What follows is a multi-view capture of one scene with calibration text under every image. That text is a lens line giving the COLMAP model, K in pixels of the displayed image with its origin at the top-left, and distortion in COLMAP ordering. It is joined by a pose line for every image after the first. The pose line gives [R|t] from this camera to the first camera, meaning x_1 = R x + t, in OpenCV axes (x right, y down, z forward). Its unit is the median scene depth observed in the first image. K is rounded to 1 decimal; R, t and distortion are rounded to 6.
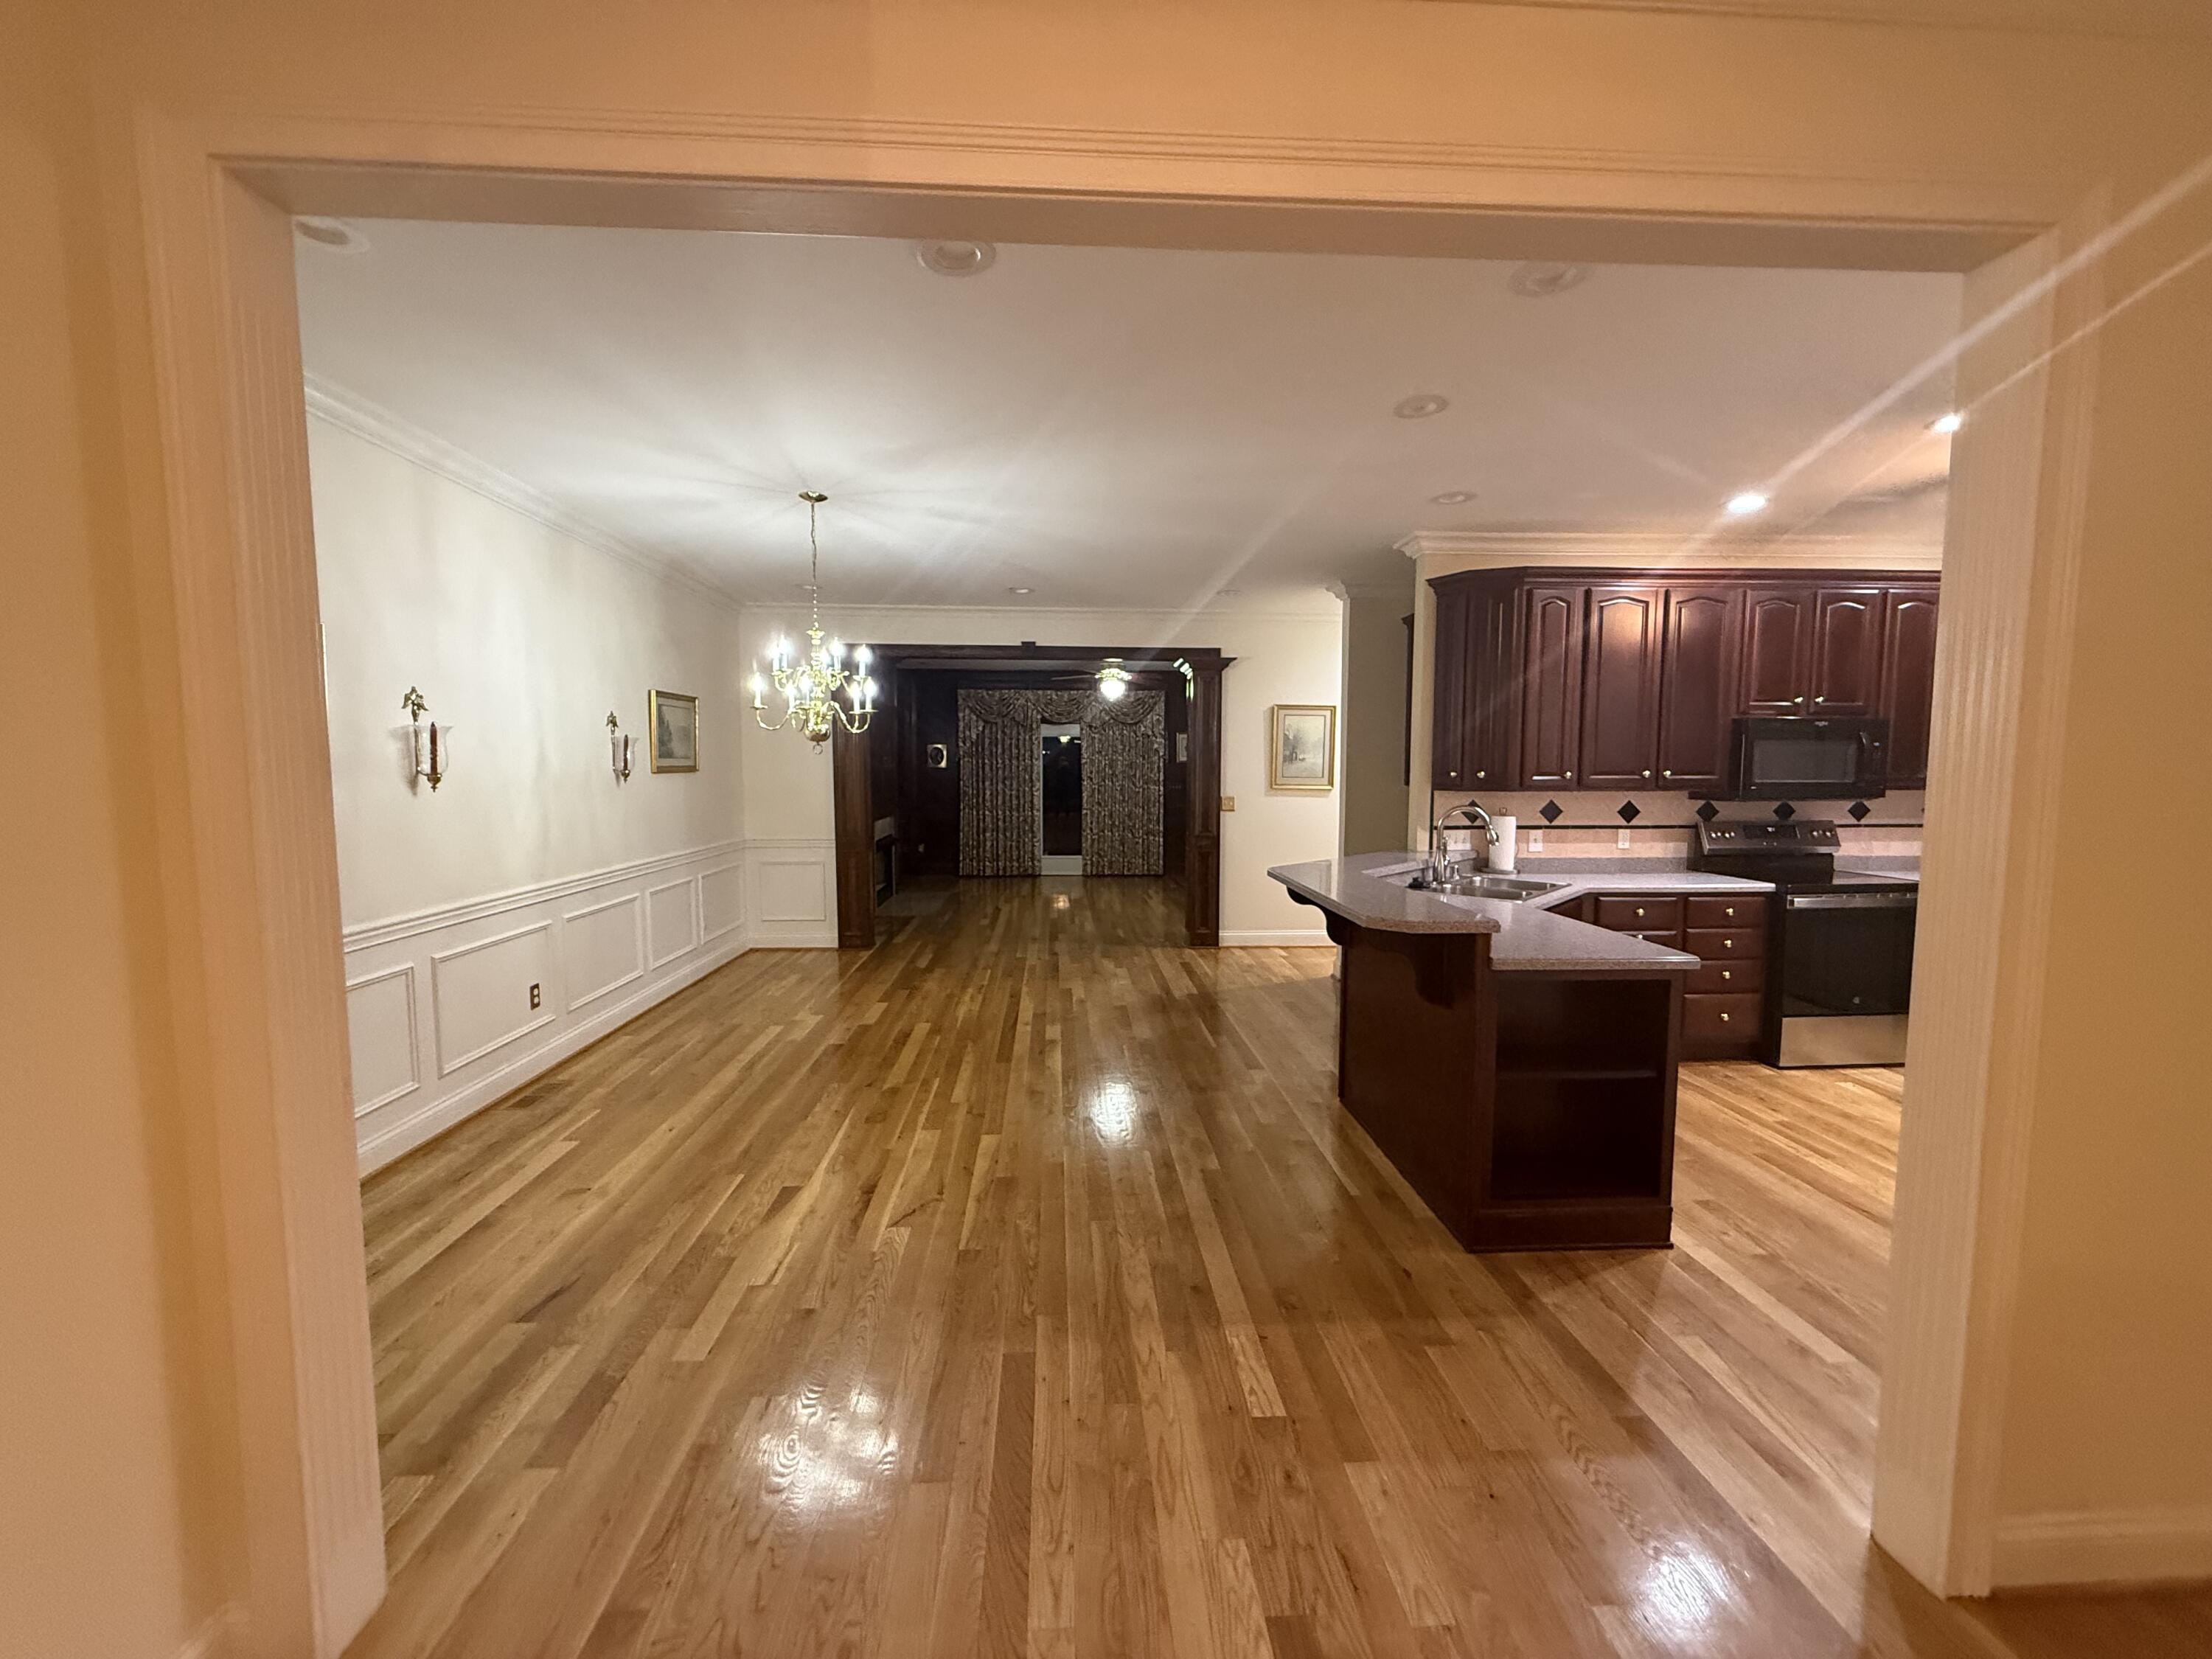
lens RADIAL K [[882.5, 0, 1098.2], [0, 882.5, 840.0], [0, 0, 1]] dist [-0.001134, 0.001035]
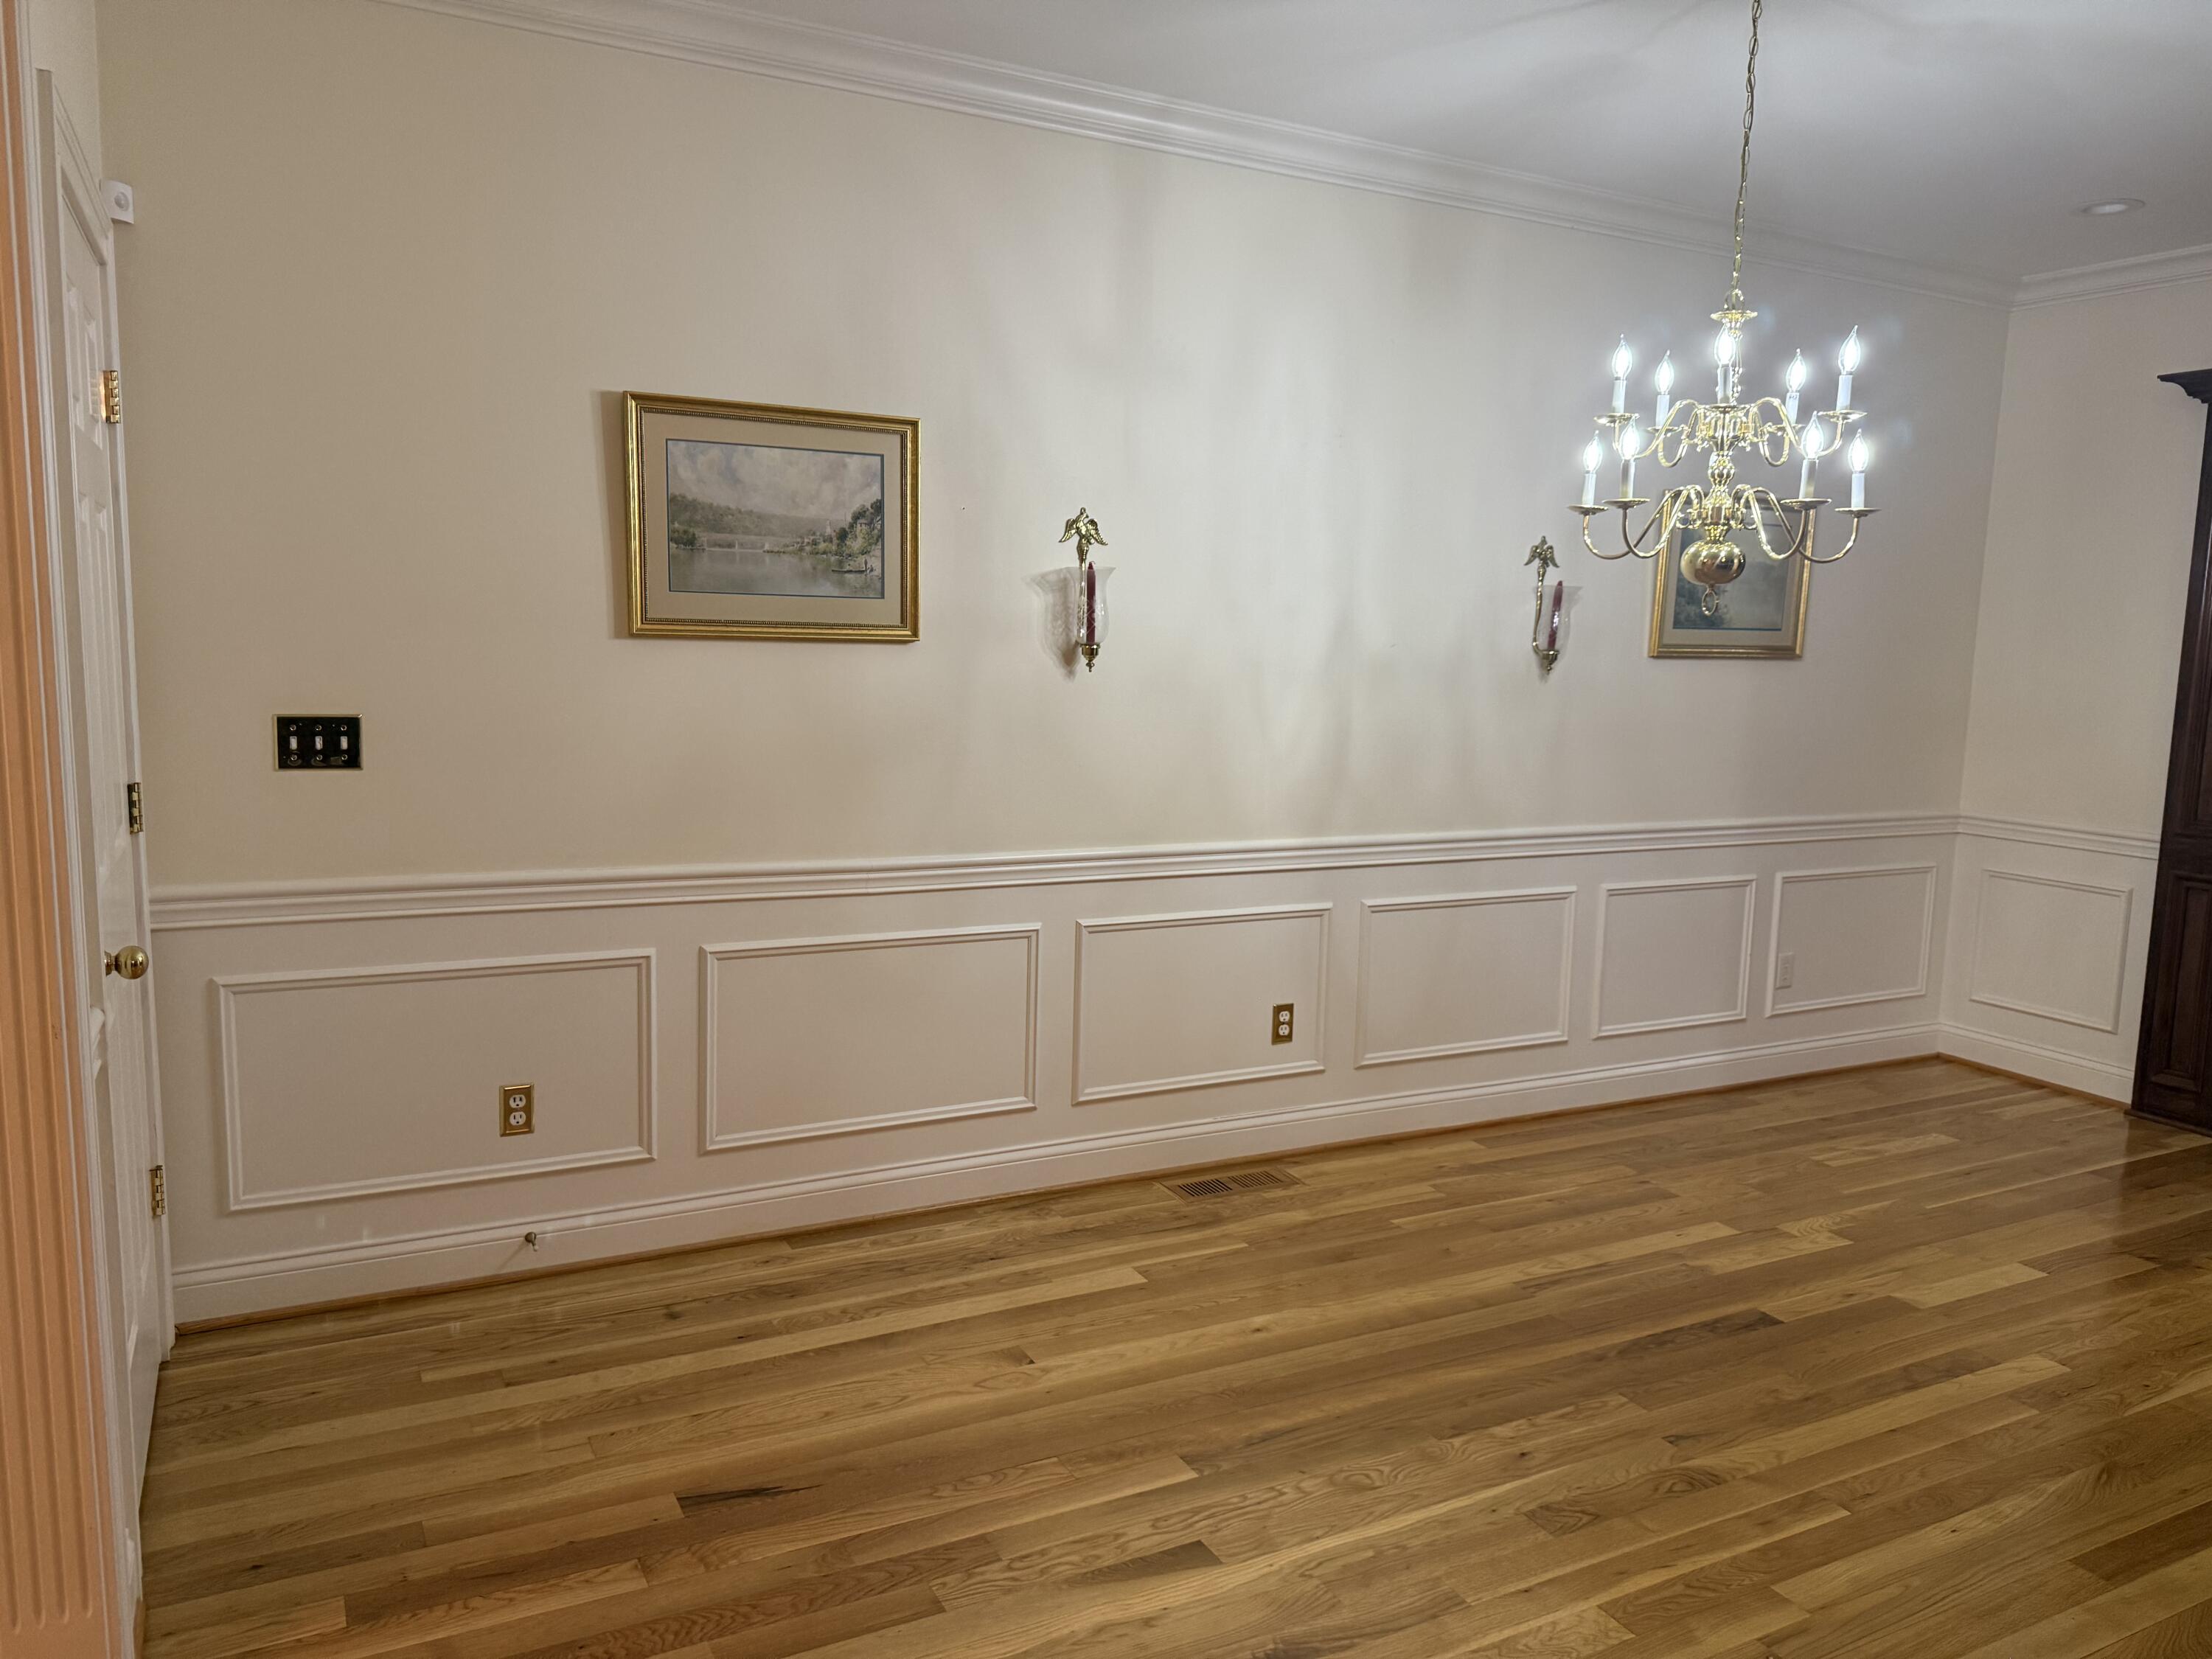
lens RADIAL K [[1544.9, 0, 1089.2], [0, 1544.9, 835.5], [0, 0, 1]] dist [0.063374, -0.070771]
pose [[0.415554, 0.130184, -0.900204, 0.225542], [-0.101687, 0.990149, 0.096251, -0.035020], [0.903866, 0.051542, 0.424698, 0.416800]]
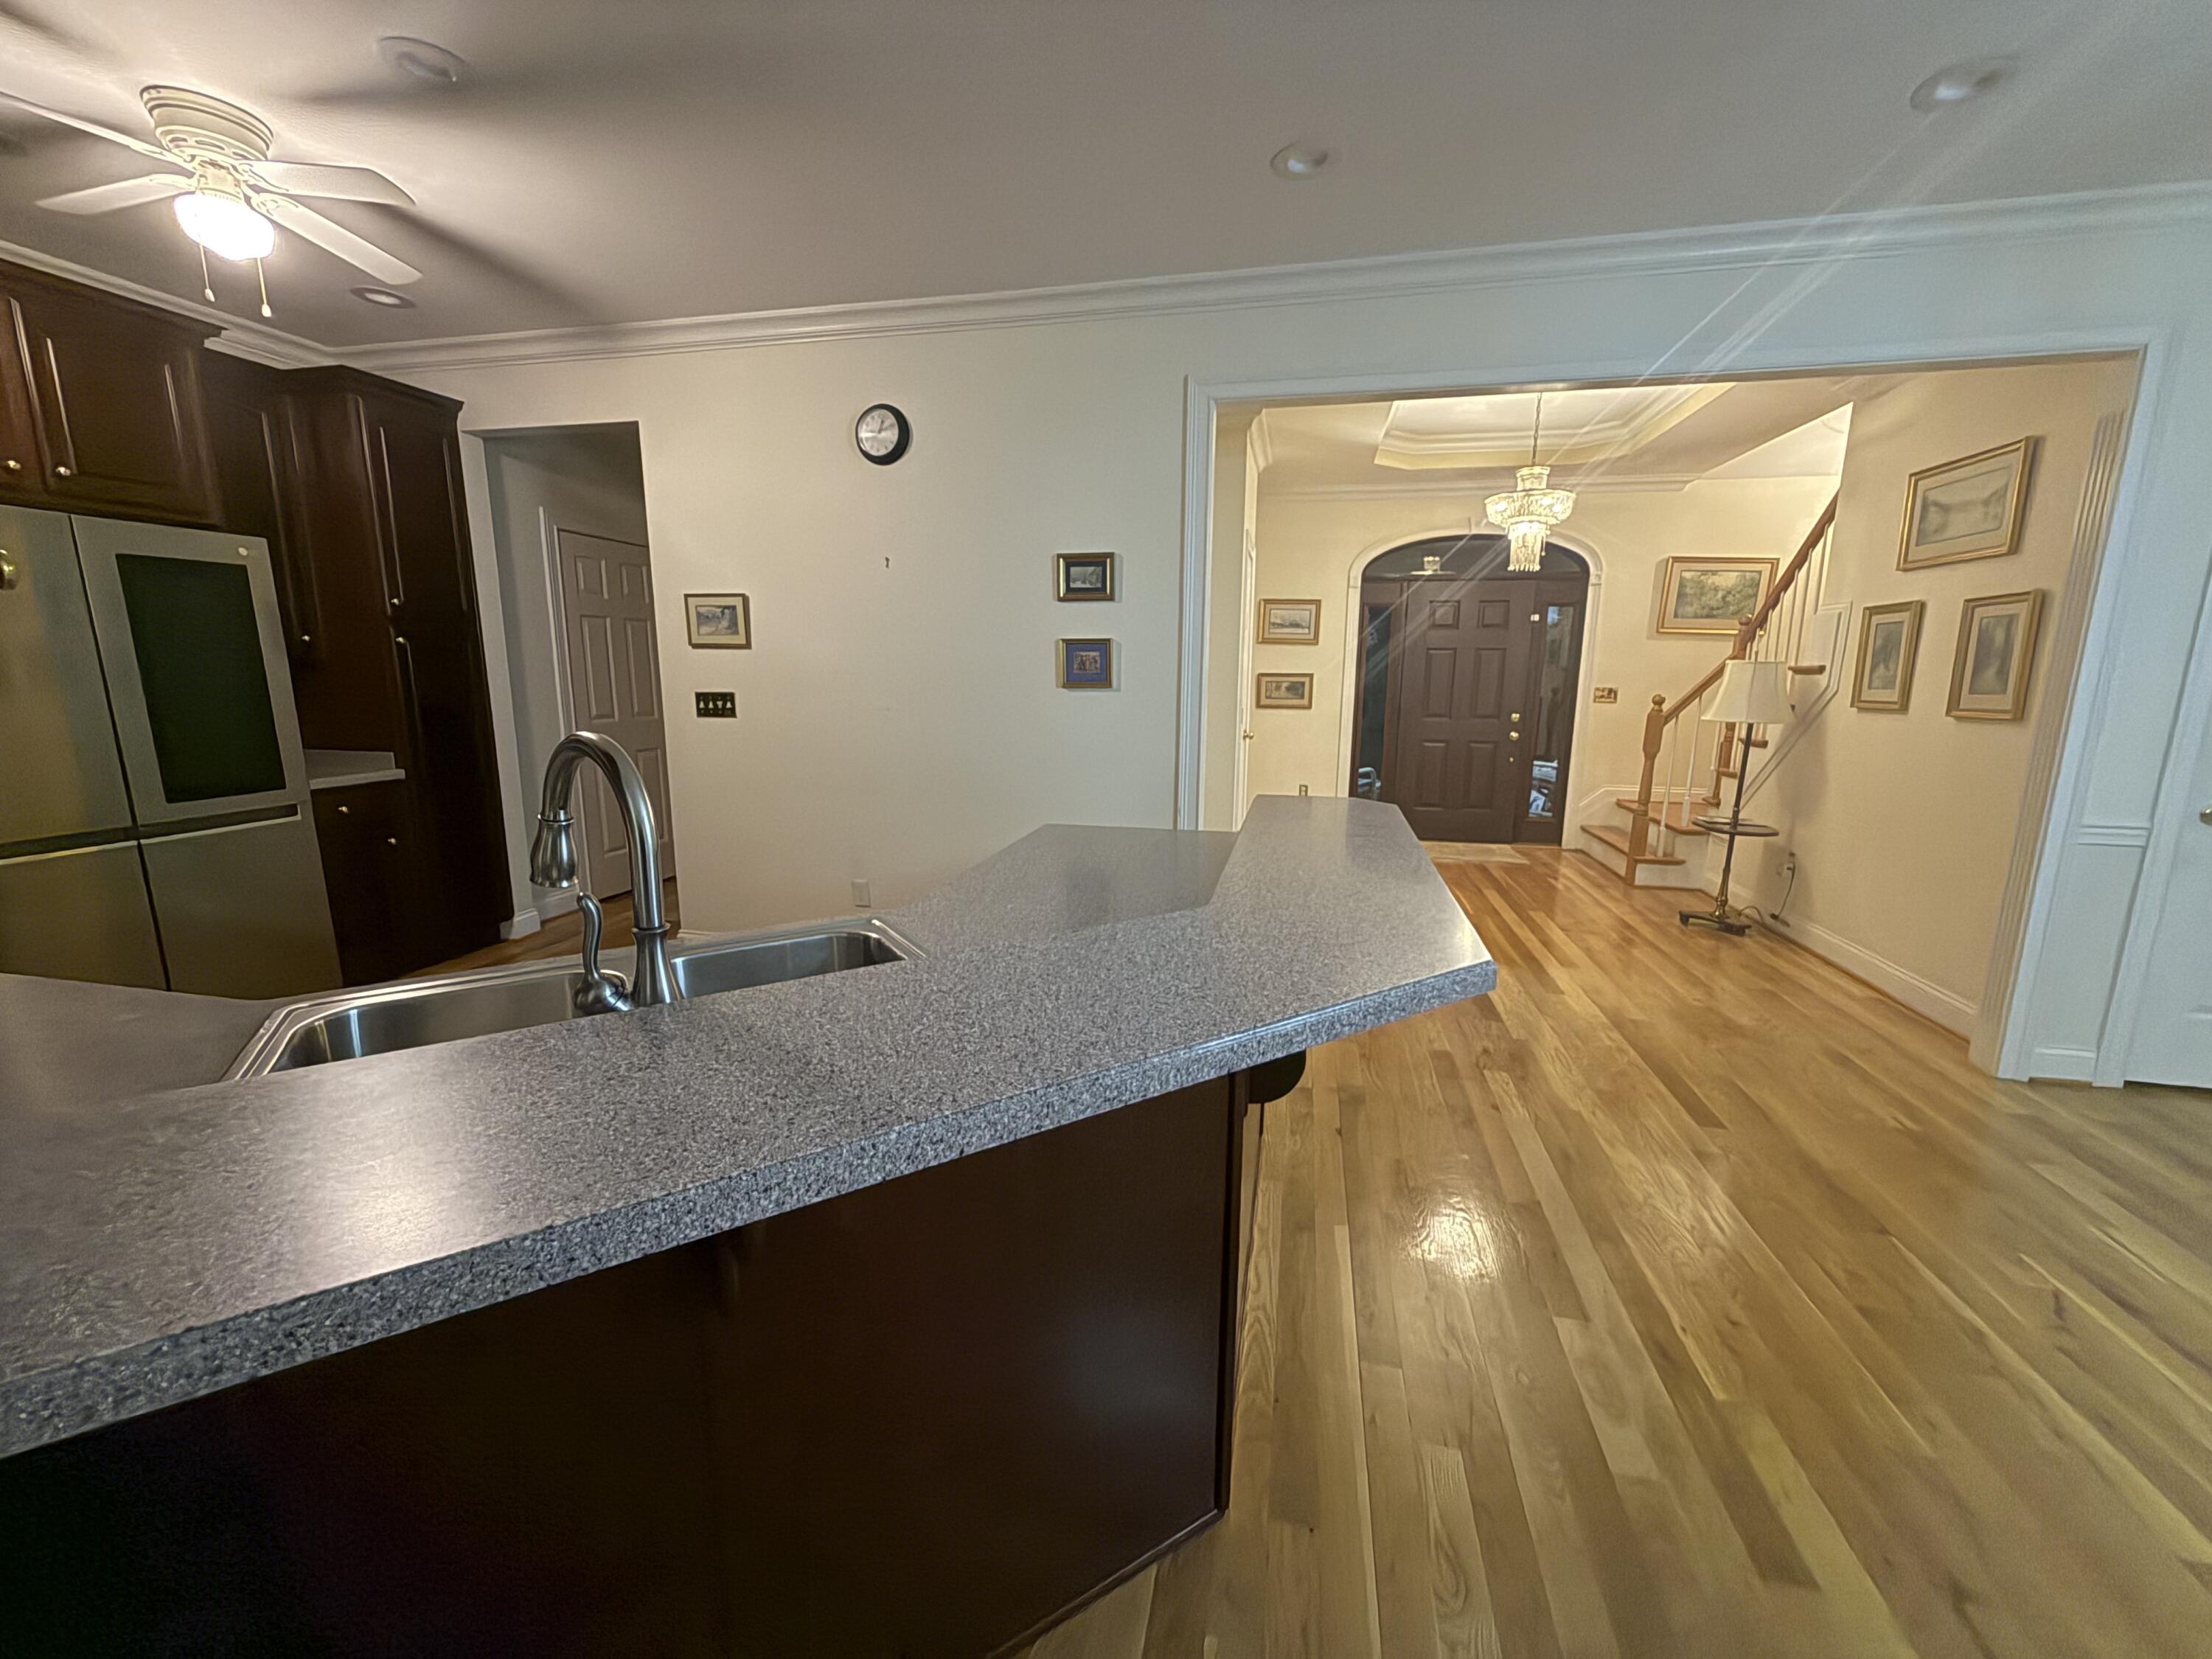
lens RADIAL K [[882.5, 0, 1103.9], [0, 882.5, 831.0], [0, 0, 1]] dist [-0.001134, 0.001035]
pose [[-0.962970, -0.057914, 0.263315, 0.218519], [0.013780, 0.964807, 0.262598, -0.071738], [-0.269256, 0.256502, -0.928282, 1.161816]]
